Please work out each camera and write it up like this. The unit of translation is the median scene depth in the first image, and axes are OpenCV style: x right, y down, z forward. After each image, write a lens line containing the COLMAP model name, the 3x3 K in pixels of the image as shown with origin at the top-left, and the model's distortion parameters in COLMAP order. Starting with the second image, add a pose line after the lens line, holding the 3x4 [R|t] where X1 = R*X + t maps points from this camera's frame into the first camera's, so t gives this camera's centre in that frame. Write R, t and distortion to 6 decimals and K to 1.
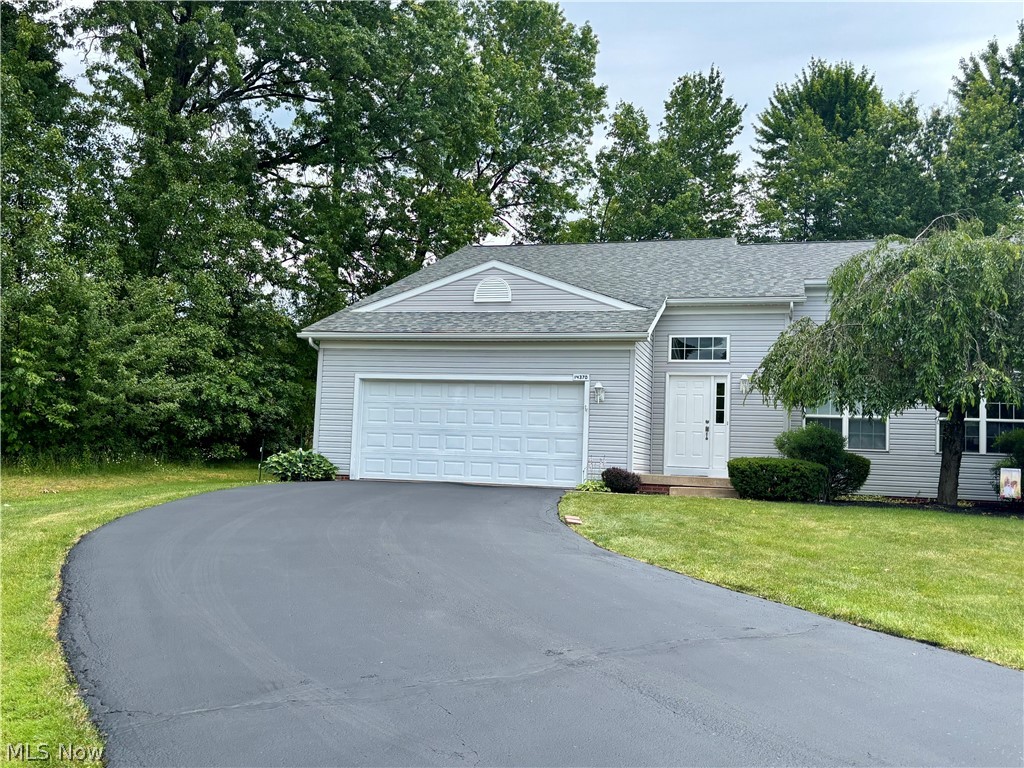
lens RADIAL K [[921.6, 0, 530.8], [0, 921.6, 381.7], [0, 0, 1]] dist [0.057180, 0.001248]
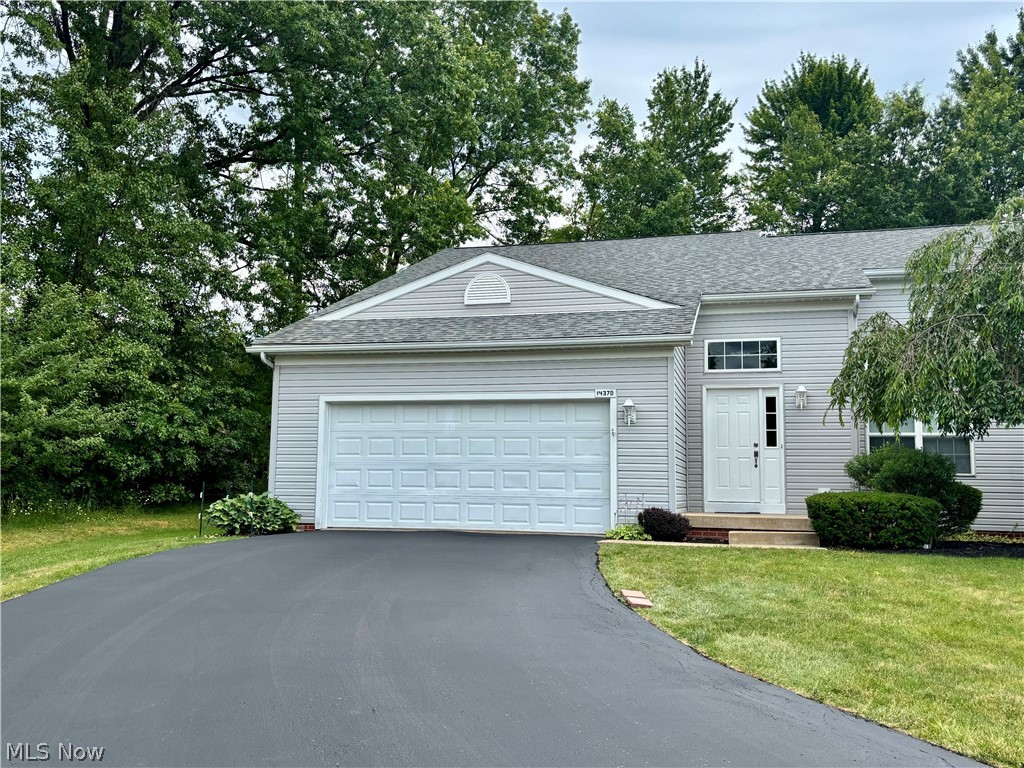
lens RADIAL K [[931.2, 0, 512.0], [0, 931.2, 384.0], [0, 0, 1]] dist [0.056763, 0.000478]
pose [[0.999657, -0.023946, 0.010625, -0.021901], [0.024161, 0.999497, -0.020538, 0.001066], [-0.010128, 0.020787, 0.999733, 0.129967]]
